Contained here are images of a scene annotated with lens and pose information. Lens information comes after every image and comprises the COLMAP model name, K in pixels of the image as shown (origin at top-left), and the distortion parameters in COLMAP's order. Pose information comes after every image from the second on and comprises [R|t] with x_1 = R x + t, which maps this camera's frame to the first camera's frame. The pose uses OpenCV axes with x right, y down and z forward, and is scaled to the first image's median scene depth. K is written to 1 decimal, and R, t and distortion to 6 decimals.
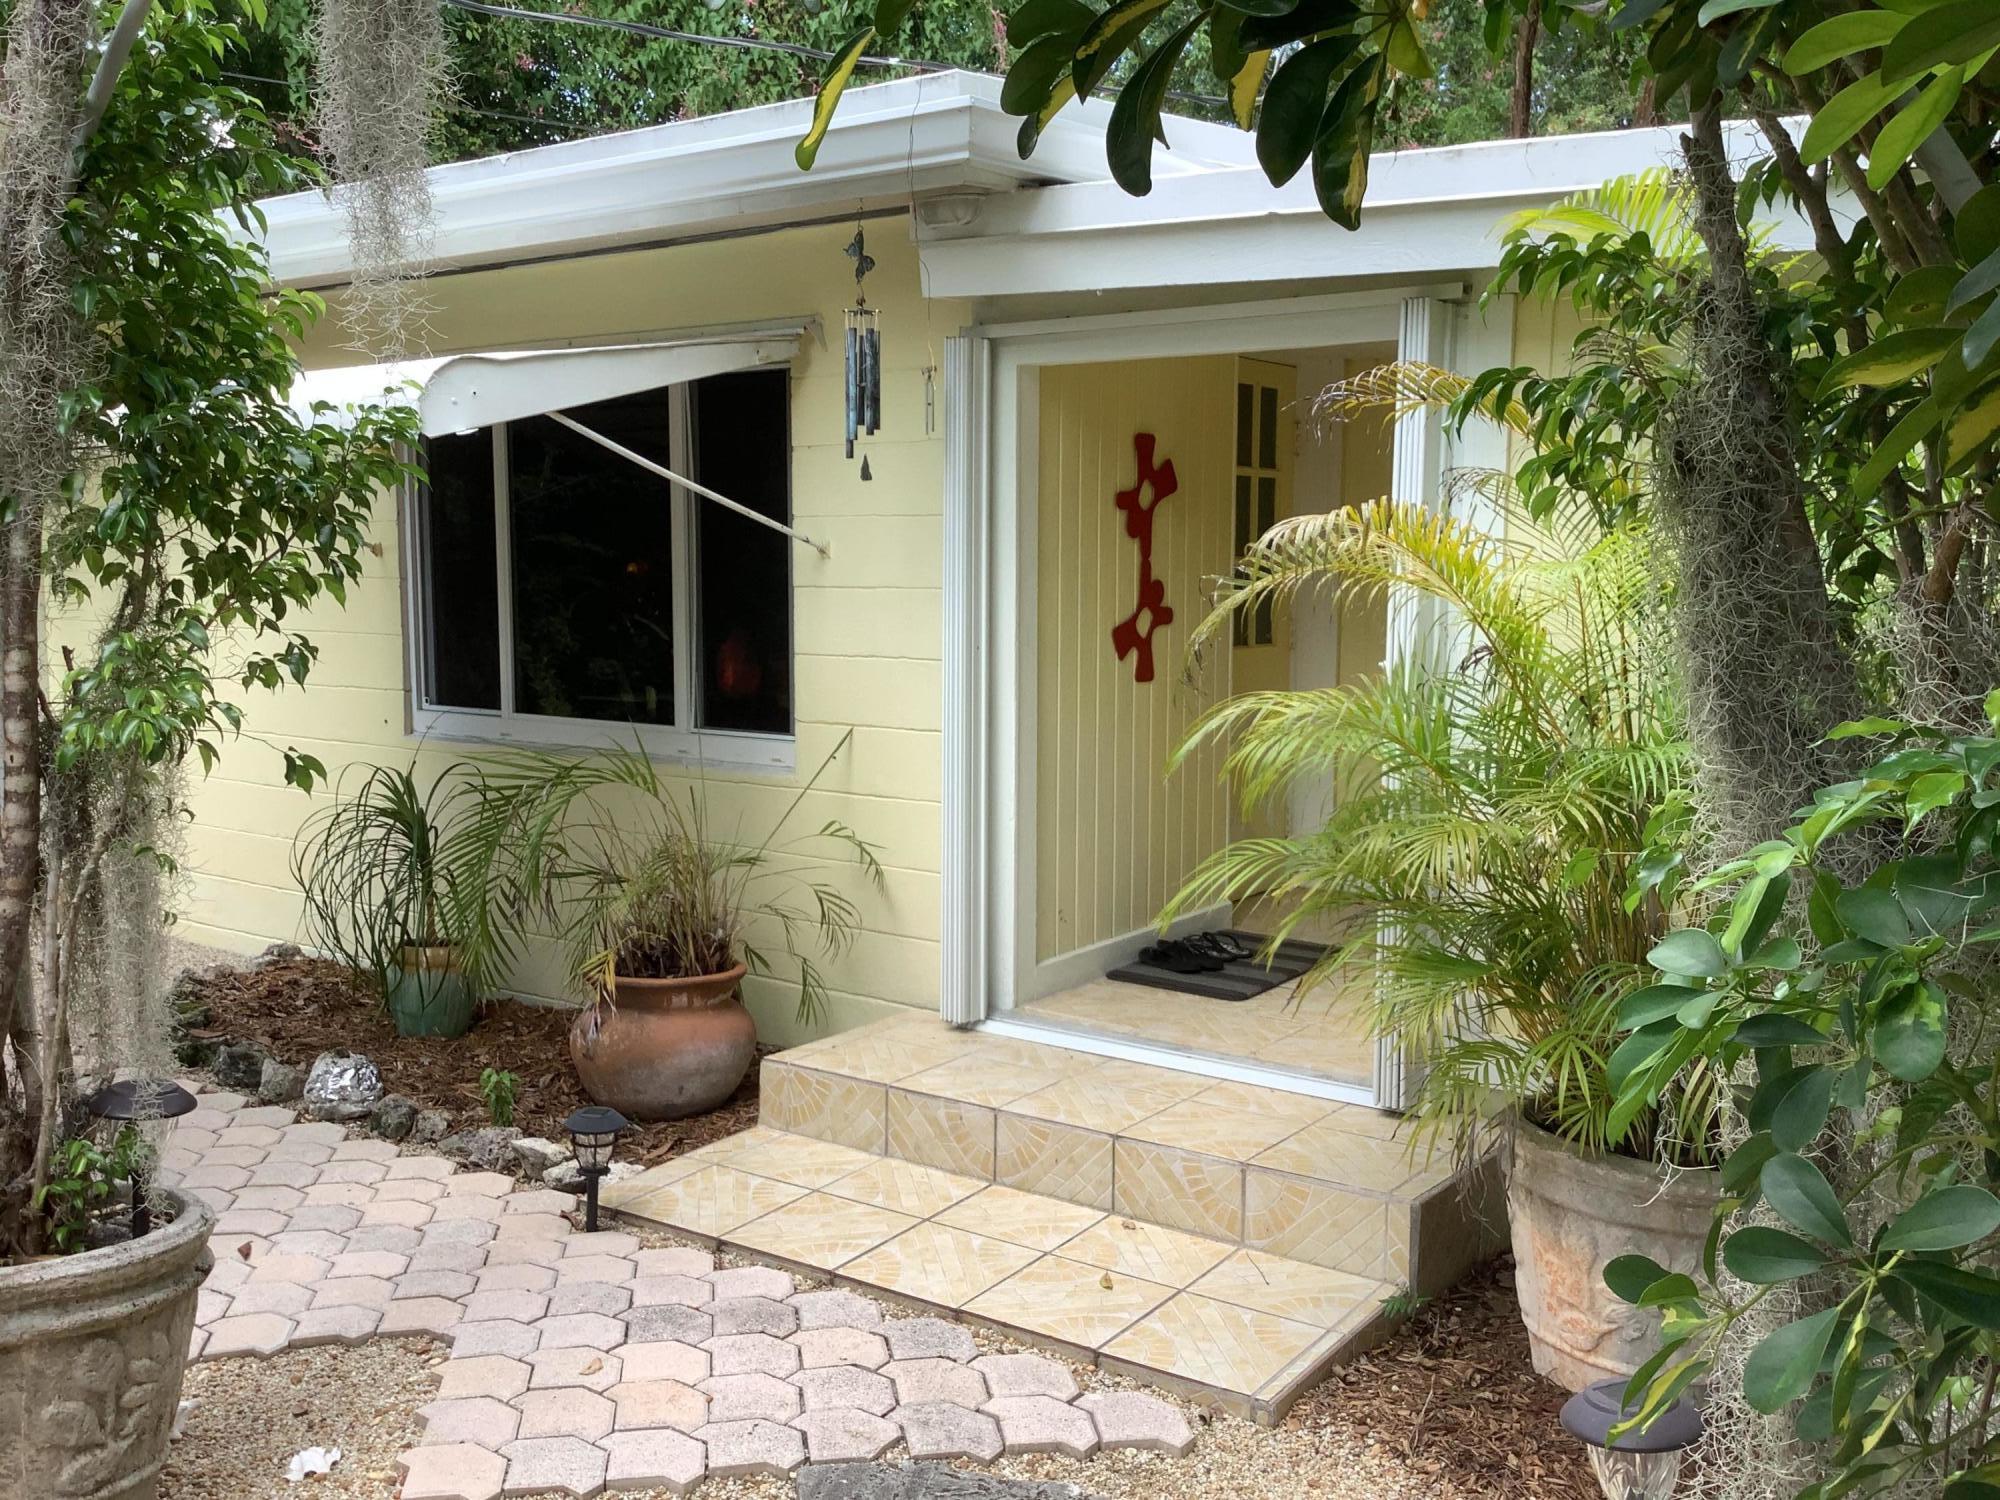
lens RADIAL K [[1699.7, 0, 1000.0], [0, 1699.7, 750.0], [0, 0, 1]] dist [0.004815, -0.001504]
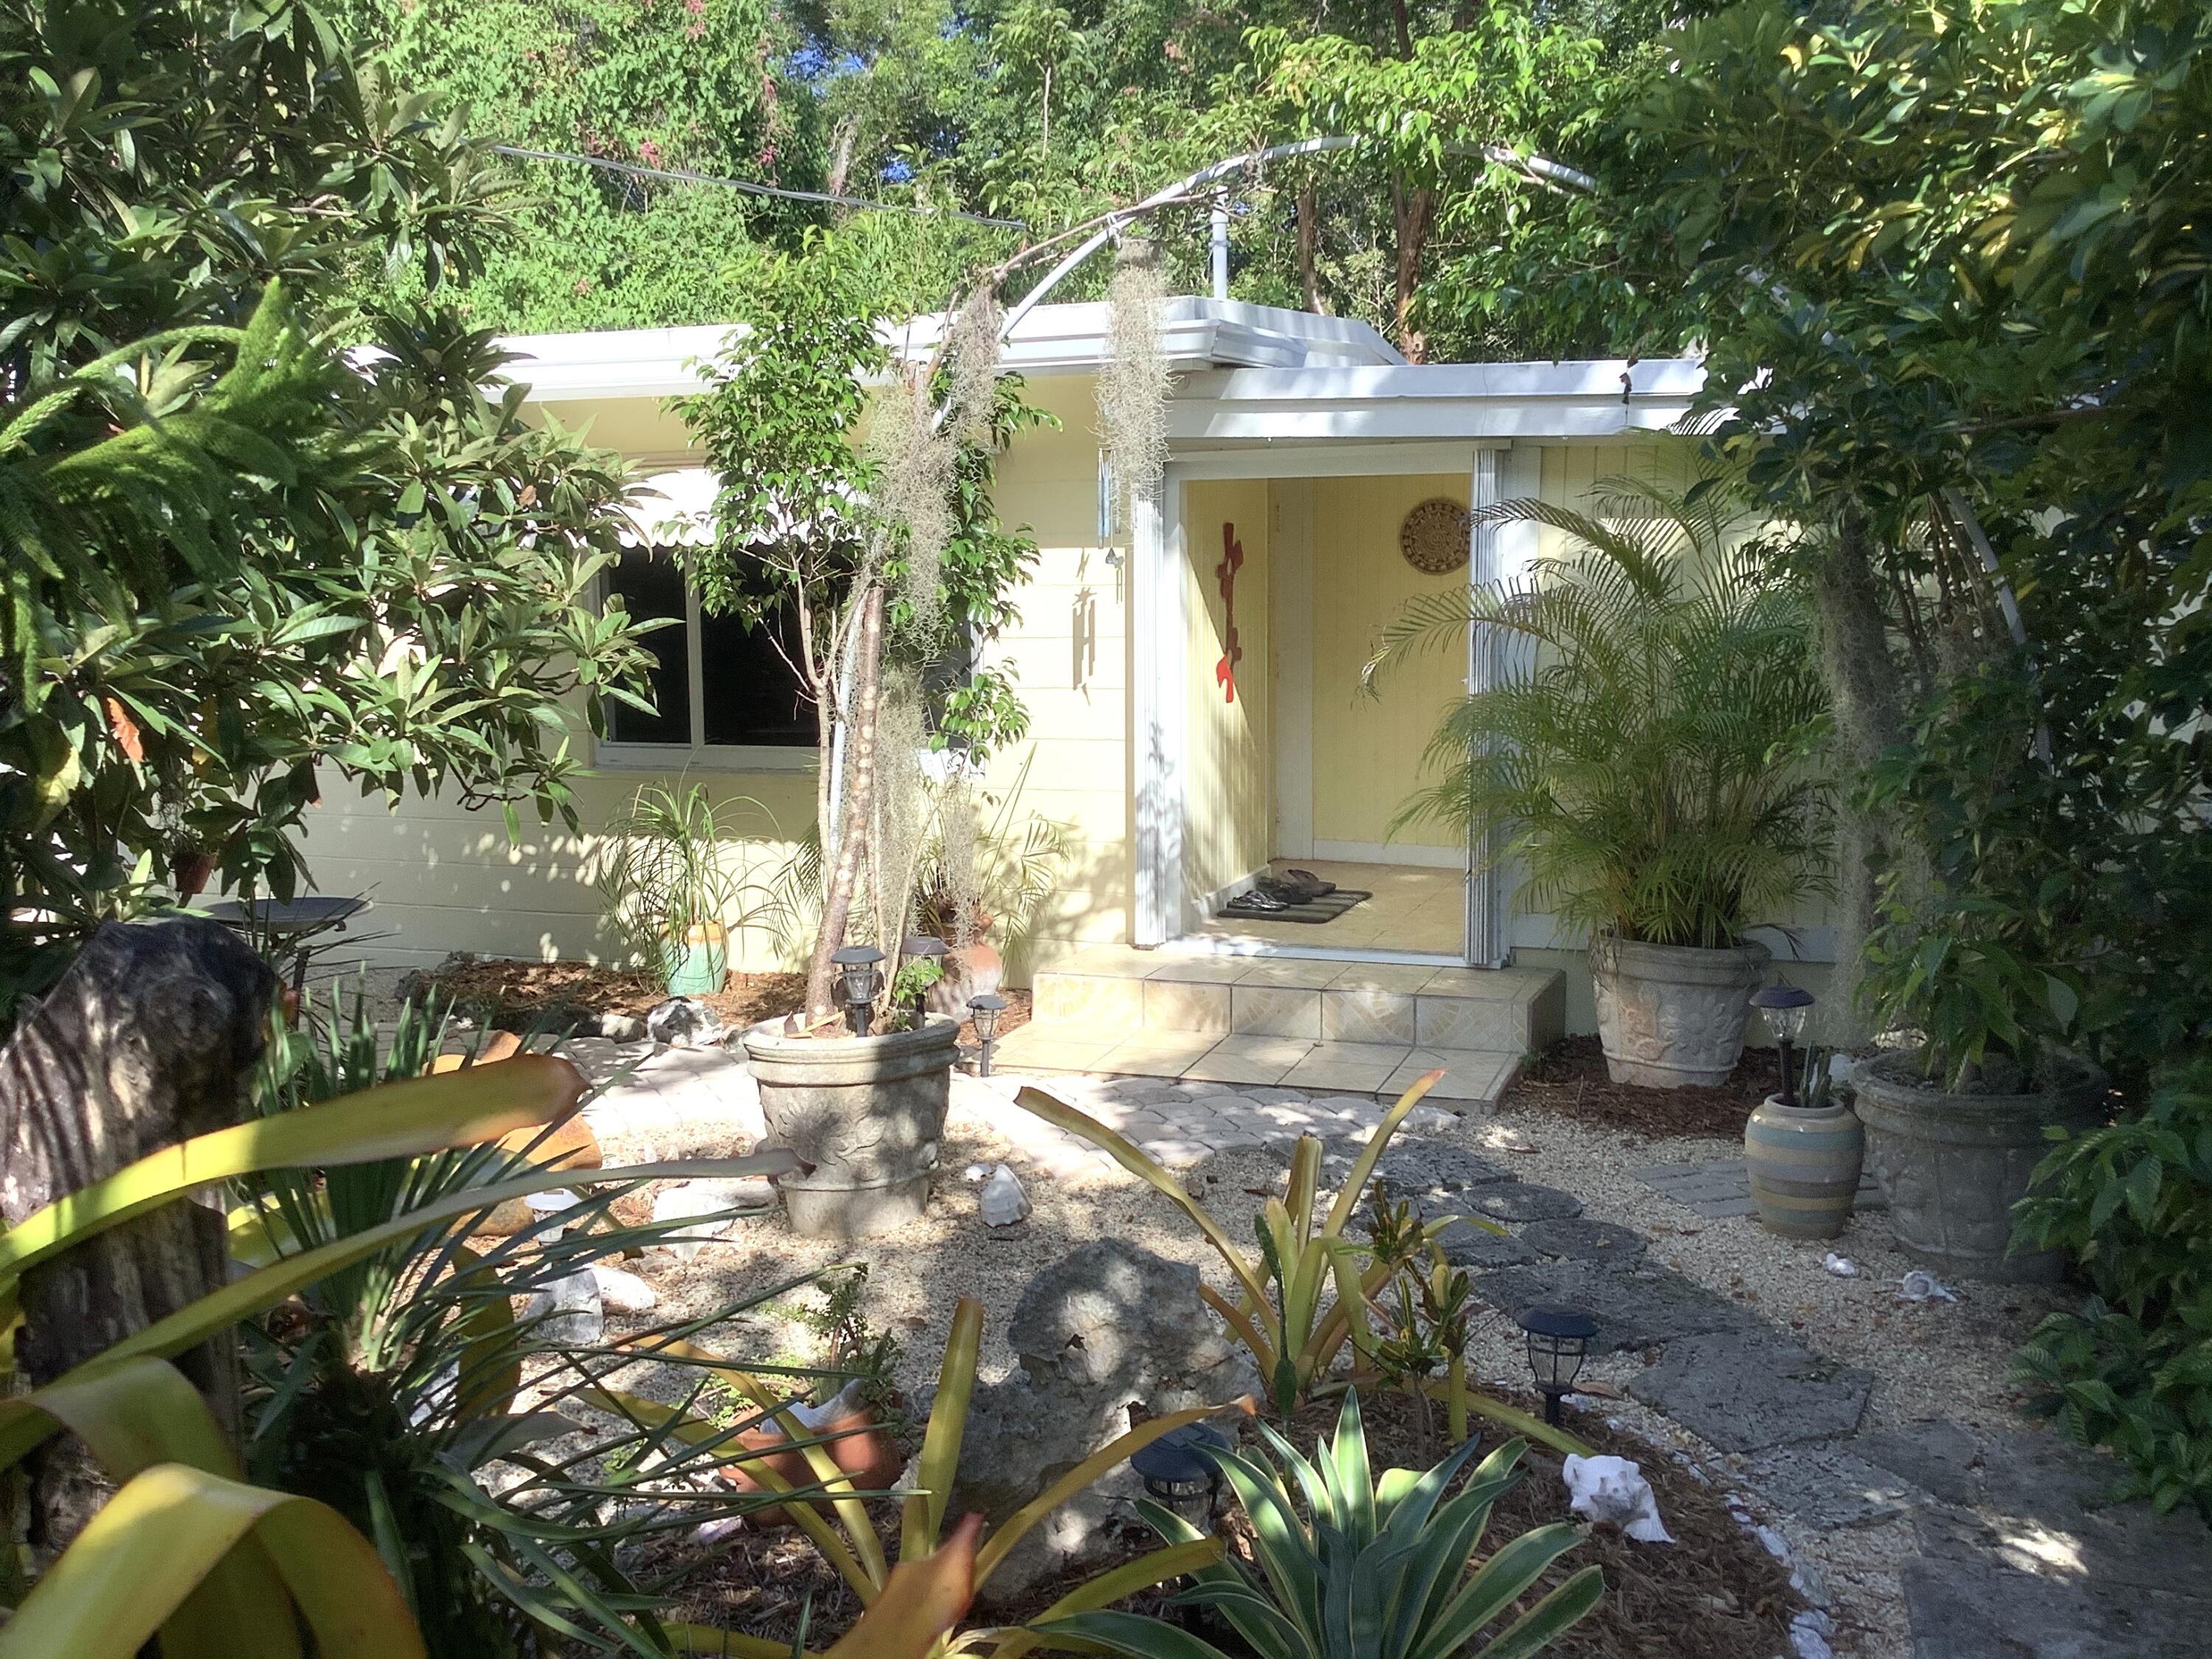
lens RADIAL K [[1879.8, 0, 1106.0], [0, 1879.8, 829.5], [0, 0, 1]] dist [0.004815, -0.001504]
pose [[0.963195, -0.049594, 0.264190, -0.419397], [0.048078, 0.998769, 0.012205, 0.038848], [-0.264470, 0.000946, 0.964393, -0.437311]]
